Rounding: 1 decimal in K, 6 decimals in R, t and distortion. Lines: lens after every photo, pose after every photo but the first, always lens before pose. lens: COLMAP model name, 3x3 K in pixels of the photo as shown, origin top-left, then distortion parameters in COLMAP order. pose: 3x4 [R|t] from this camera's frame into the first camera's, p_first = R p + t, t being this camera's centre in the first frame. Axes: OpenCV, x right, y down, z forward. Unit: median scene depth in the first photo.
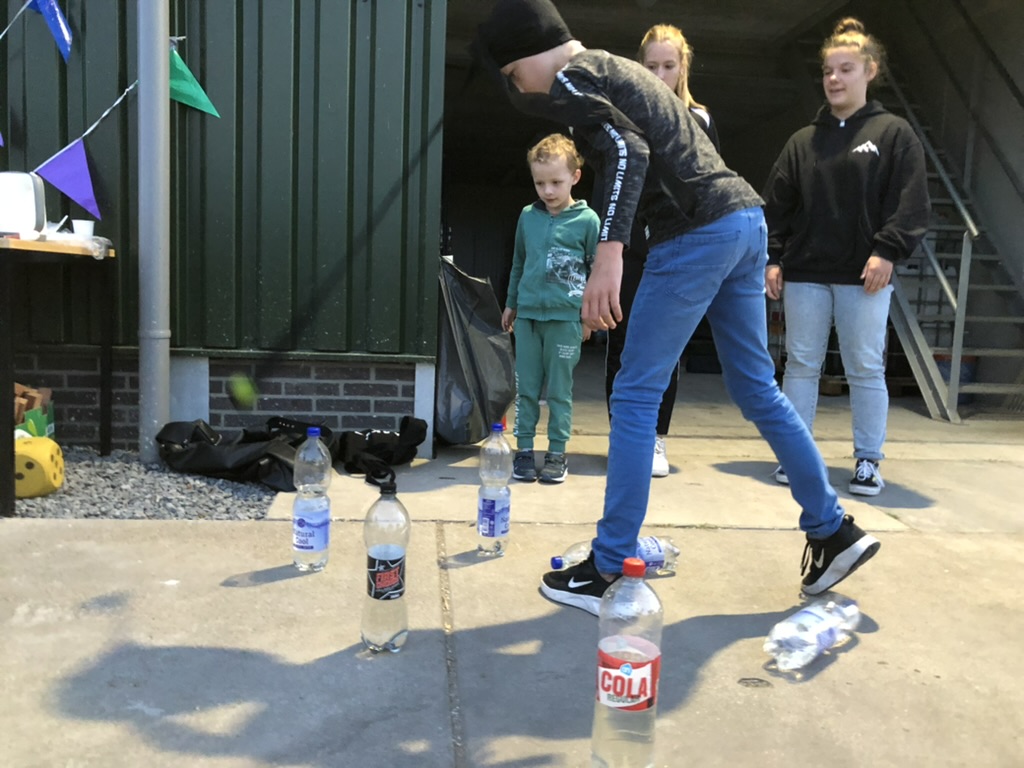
lens RADIAL K [[840.1, 0, 515.1], [0, 840.1, 380.6], [0, 0, 1]] dist [0.032148, -0.025878]
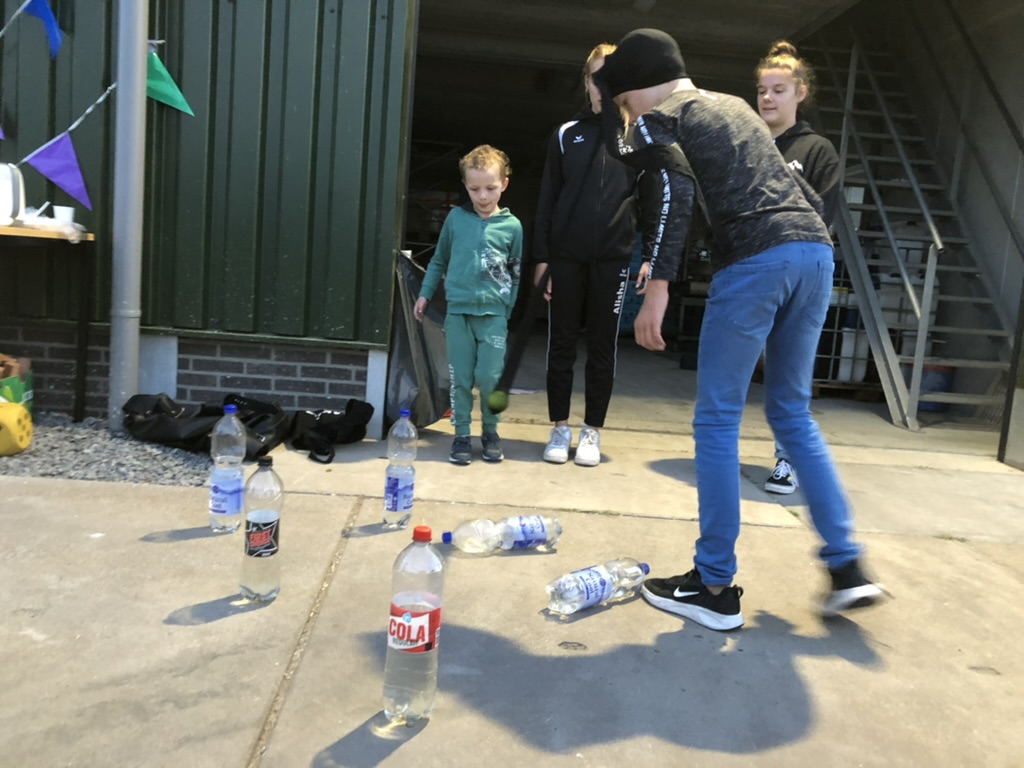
lens RADIAL K [[840.1, 0, 516.5], [0, 840.1, 377.8], [0, 0, 1]] dist [0.032148, -0.025878]
pose [[0.998237, 0.044830, -0.038889, 0.123672], [-0.044353, 0.998931, 0.013036, -0.008144], [0.039431, -0.011289, 0.999159, -0.072762]]
